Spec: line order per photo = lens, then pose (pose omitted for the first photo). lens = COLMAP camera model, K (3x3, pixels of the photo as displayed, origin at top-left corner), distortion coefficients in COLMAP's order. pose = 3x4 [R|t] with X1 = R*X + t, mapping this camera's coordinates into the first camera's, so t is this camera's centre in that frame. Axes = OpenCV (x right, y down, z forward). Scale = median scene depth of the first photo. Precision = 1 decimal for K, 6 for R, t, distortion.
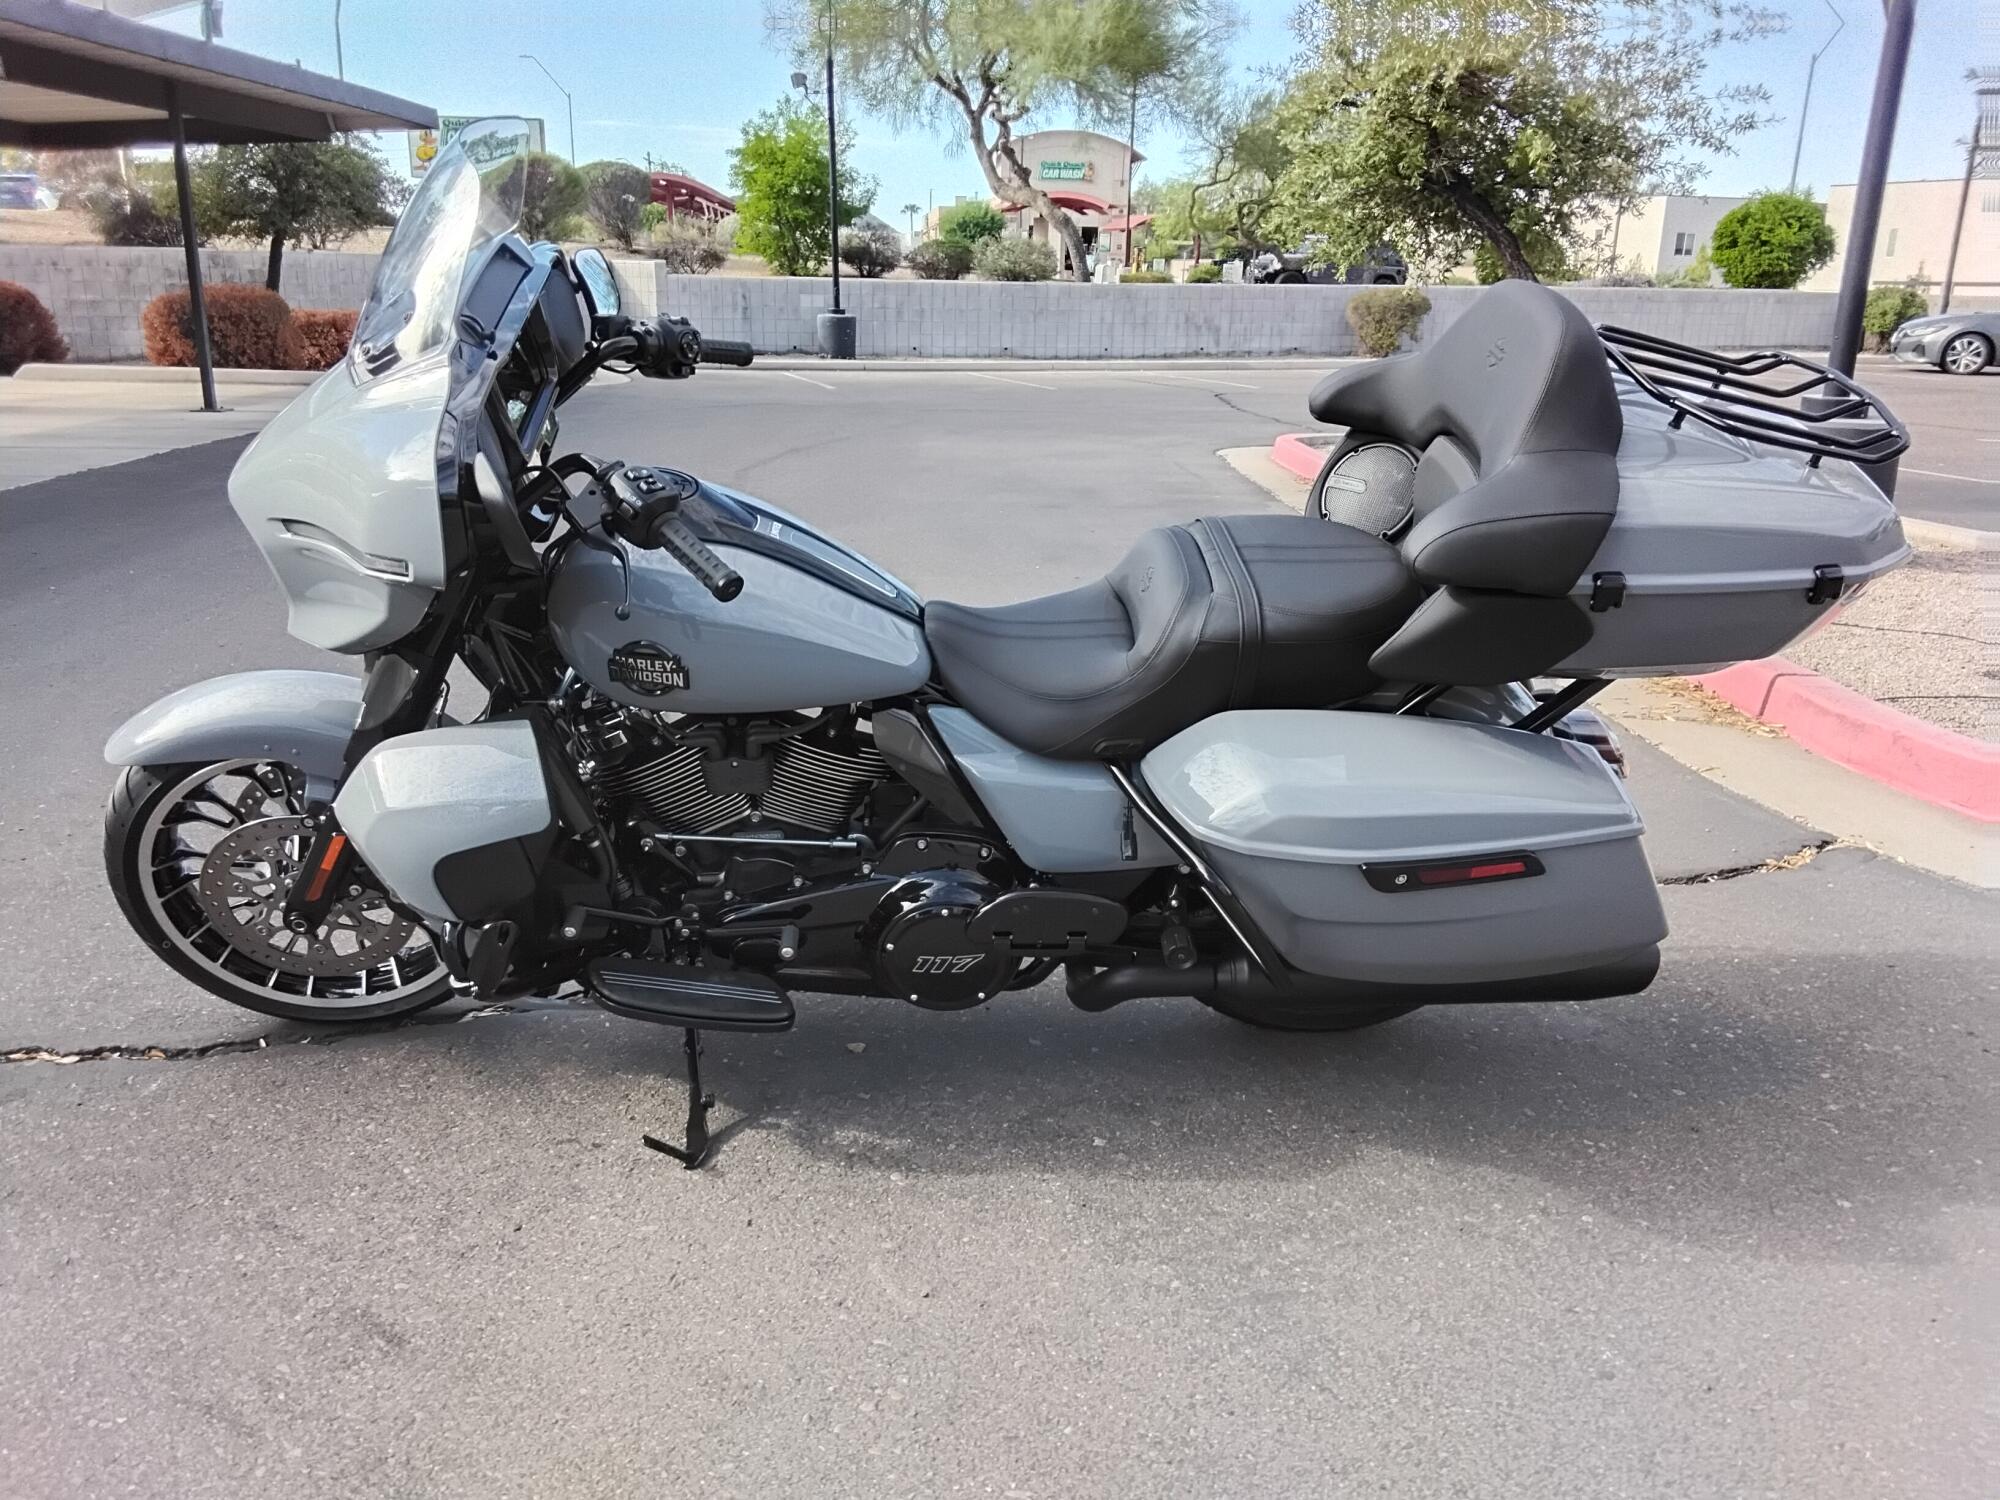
lens RADIAL K [[1525.5, 0, 995.9], [0, 1525.5, 770.1], [0, 0, 1]] dist [0.133748, -0.184046]
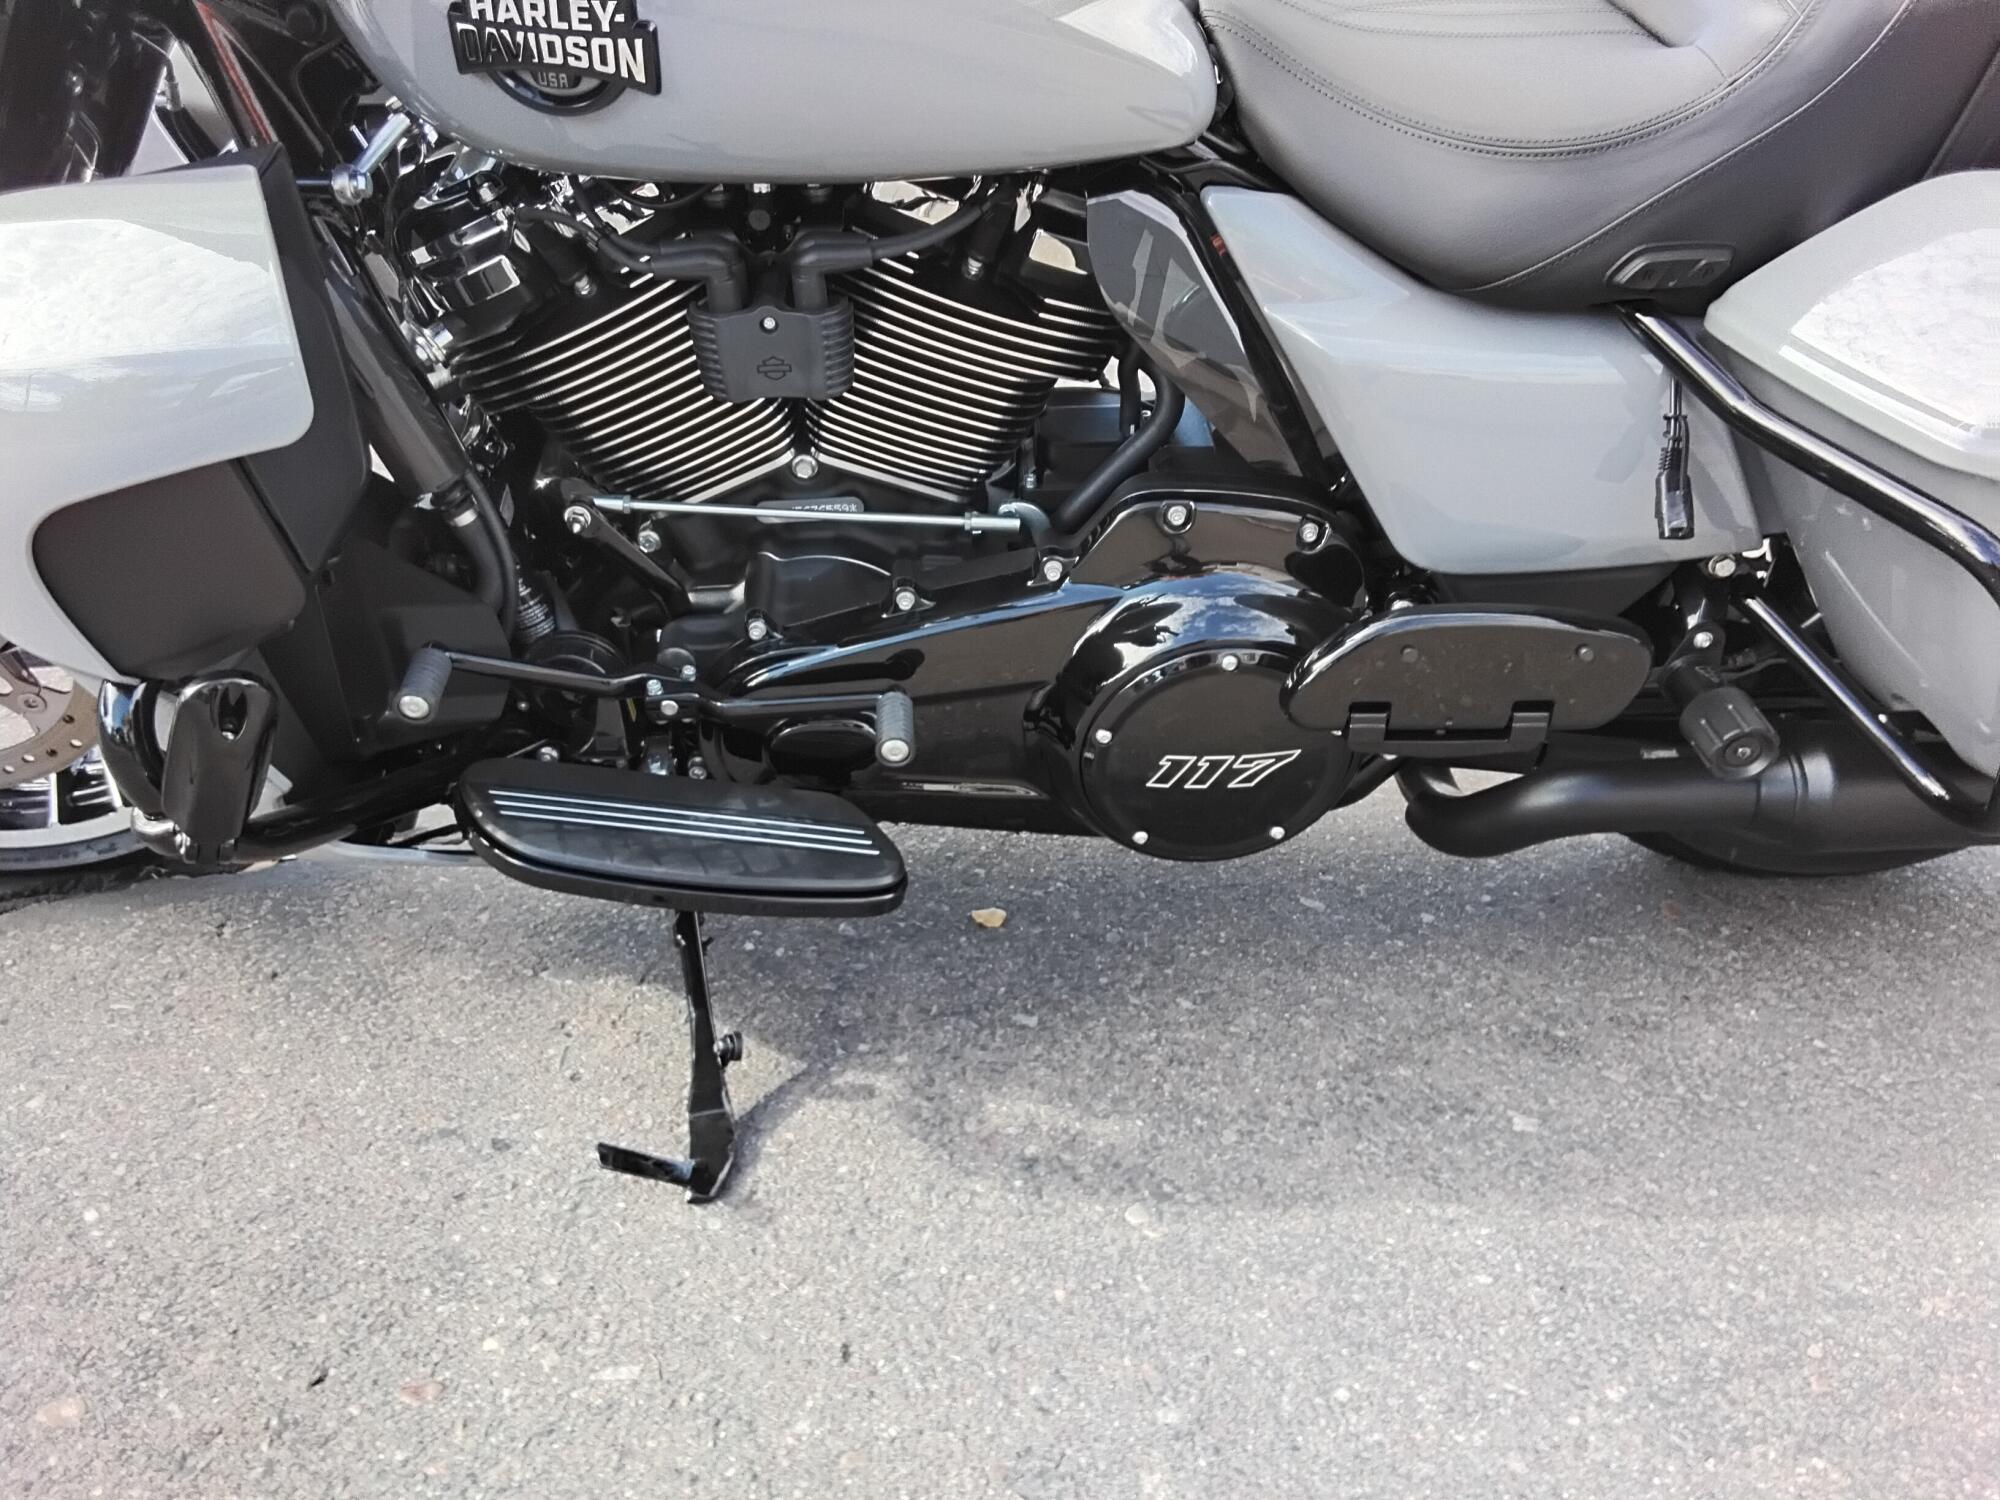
lens RADIAL K [[1525.5, 0, 995.9], [0, 1525.5, 770.1], [0, 0, 1]] dist [0.133748, -0.184046]
pose [[0.999446, -0.007944, 0.032319, -0.117065], [0.003108, 0.989130, 0.147012, 0.055597], [-0.033136, -0.146830, 0.988607, 0.526382]]
